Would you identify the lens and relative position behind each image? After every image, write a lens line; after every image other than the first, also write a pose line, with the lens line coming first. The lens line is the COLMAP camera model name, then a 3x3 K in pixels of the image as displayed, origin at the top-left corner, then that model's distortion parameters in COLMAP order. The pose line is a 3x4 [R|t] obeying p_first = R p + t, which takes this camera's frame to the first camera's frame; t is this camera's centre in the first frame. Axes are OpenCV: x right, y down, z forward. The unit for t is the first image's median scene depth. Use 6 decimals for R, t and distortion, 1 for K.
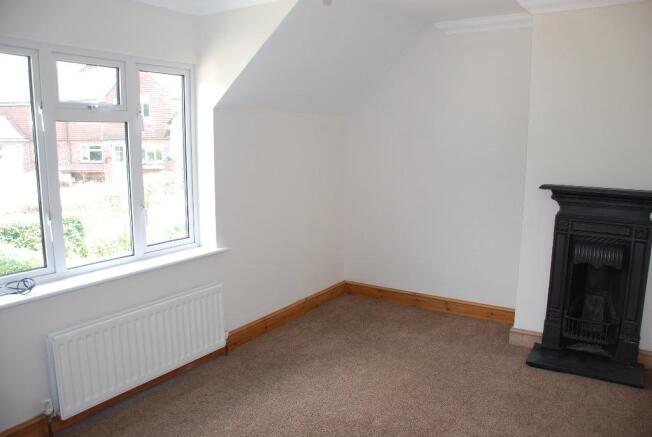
lens RADIAL K [[519.9, 0, 326.0], [0, 519.9, 218.5], [0, 0, 1]] dist [-0.007489, 0.000329]
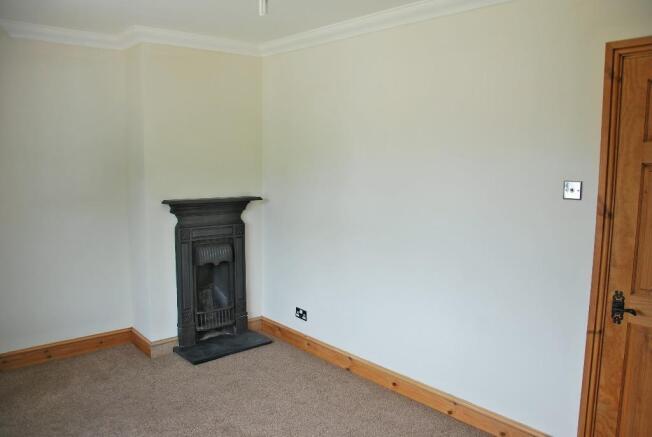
lens RADIAL K [[519.9, 0, 326.0], [0, 519.9, 218.5], [0, 0, 1]] dist [-0.007489, 0.000329]
pose [[0.345019, -0.109723, 0.932160, -0.481182], [0.152973, 0.986438, 0.059492, -0.041090], [-0.926046, 0.122070, 0.357124, 0.302660]]
